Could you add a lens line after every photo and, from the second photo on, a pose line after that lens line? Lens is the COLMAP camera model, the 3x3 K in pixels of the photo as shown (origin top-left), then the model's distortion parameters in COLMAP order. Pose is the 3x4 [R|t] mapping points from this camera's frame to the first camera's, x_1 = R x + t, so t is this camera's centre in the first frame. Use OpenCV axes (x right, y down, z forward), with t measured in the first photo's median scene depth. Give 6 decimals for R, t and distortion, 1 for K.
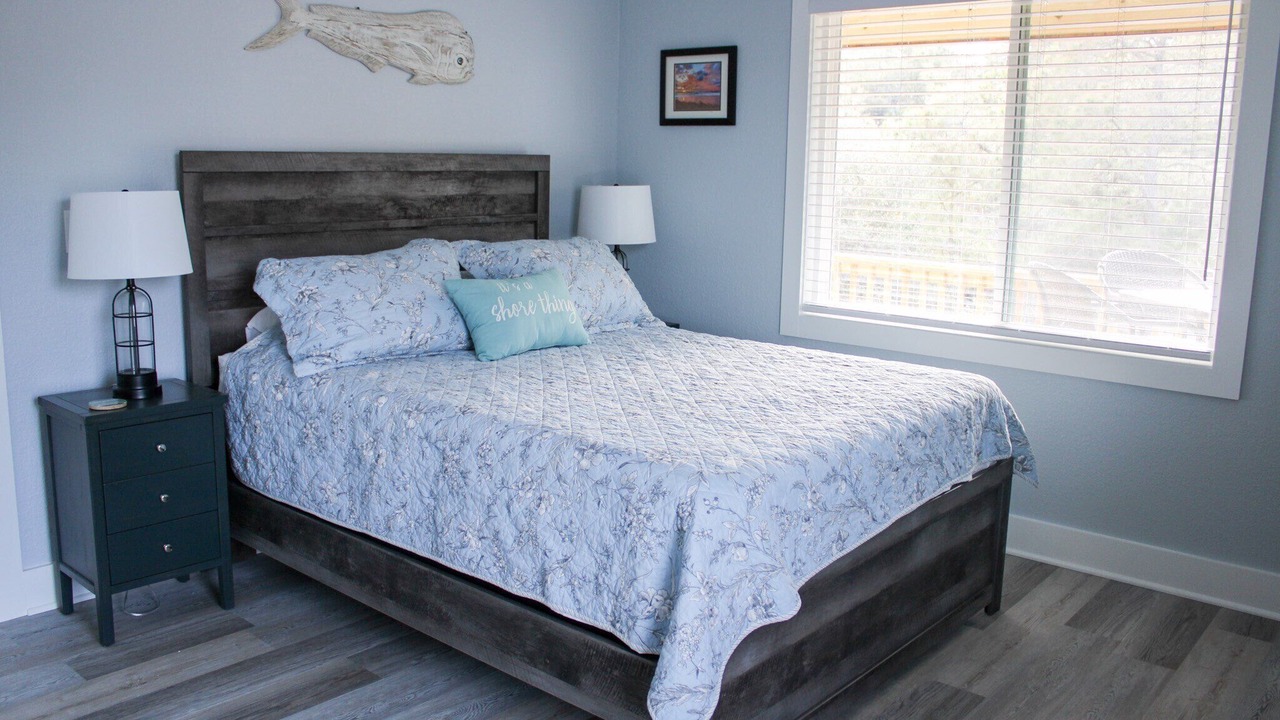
lens RADIAL K [[1063.0, 0, 640.0], [0, 1063.0, 360.0], [0, 0, 1]] dist [-0.156786, 0.137350]
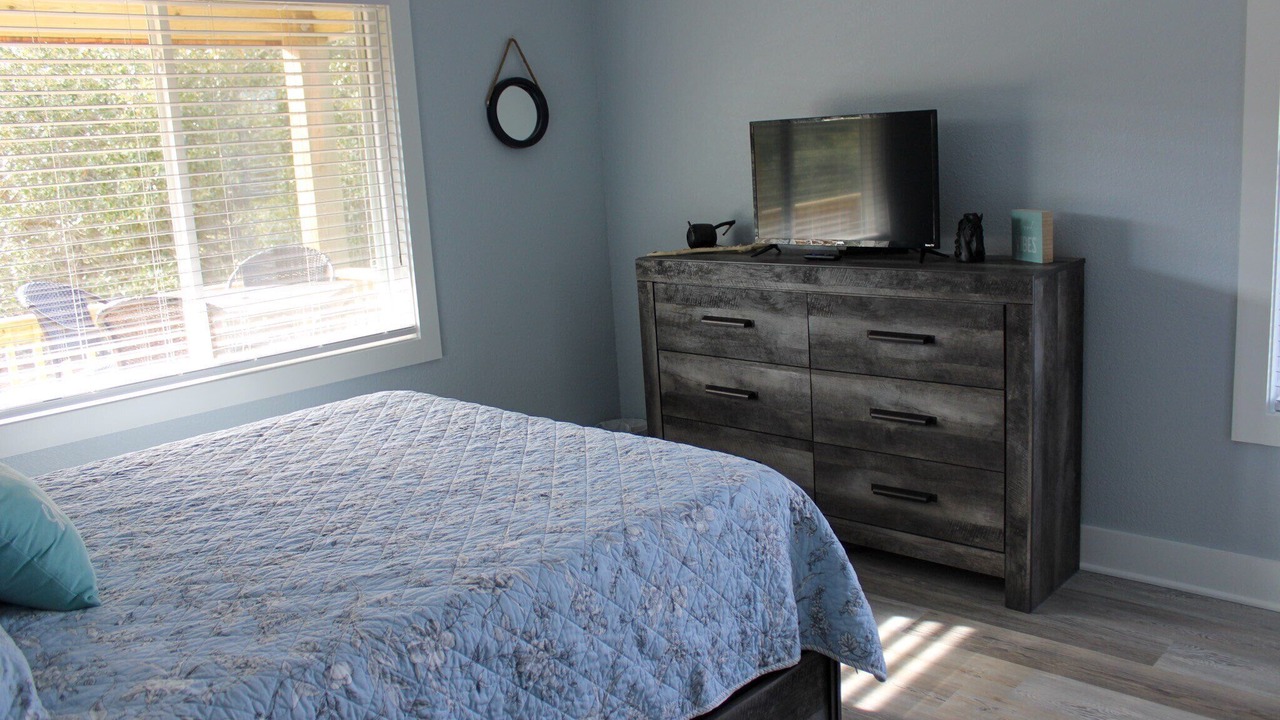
lens RADIAL K [[1063.0, 0, 640.0], [0, 1063.0, 360.0], [0, 0, 1]] dist [-0.156786, 0.137350]
pose [[0.035566, -0.216364, 0.975665, -0.828595], [0.239672, 0.949638, 0.201855, -0.206658], [-0.970202, 0.226660, 0.085632, 0.912415]]
